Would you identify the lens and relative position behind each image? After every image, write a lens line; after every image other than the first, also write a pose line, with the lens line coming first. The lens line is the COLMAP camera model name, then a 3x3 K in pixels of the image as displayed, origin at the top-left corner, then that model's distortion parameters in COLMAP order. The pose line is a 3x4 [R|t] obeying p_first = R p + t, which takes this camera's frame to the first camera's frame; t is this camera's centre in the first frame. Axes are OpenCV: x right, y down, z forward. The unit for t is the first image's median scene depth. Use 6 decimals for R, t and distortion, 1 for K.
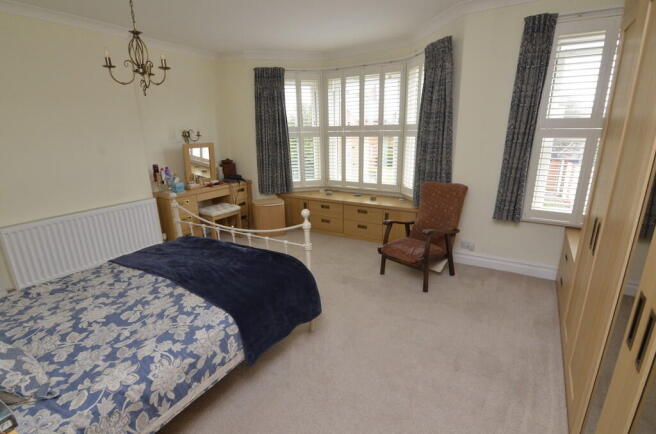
lens RADIAL K [[317.9, 0, 334.7], [0, 317.9, 219.5], [0, 0, 1]] dist [-0.003007, -0.013163]
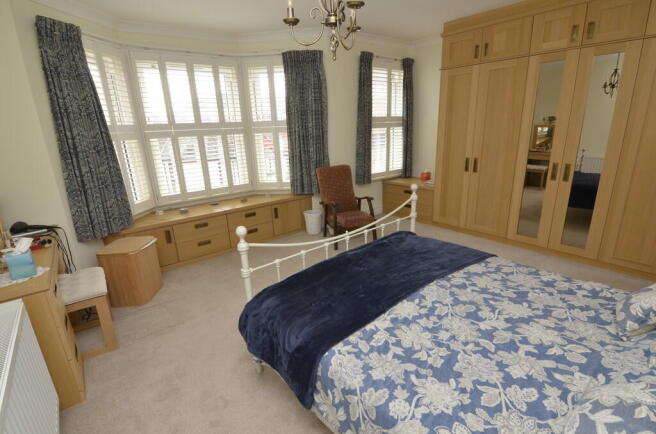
lens RADIAL K [[317.9, 0, 334.7], [0, 317.9, 219.5], [0, 0, 1]] dist [-0.003007, -0.013163]
pose [[0.320374, -0.264665, 0.909568, -0.841776], [0.285189, 0.942578, 0.173820, -0.127885], [-0.903343, 0.203712, 0.377457, 0.534502]]
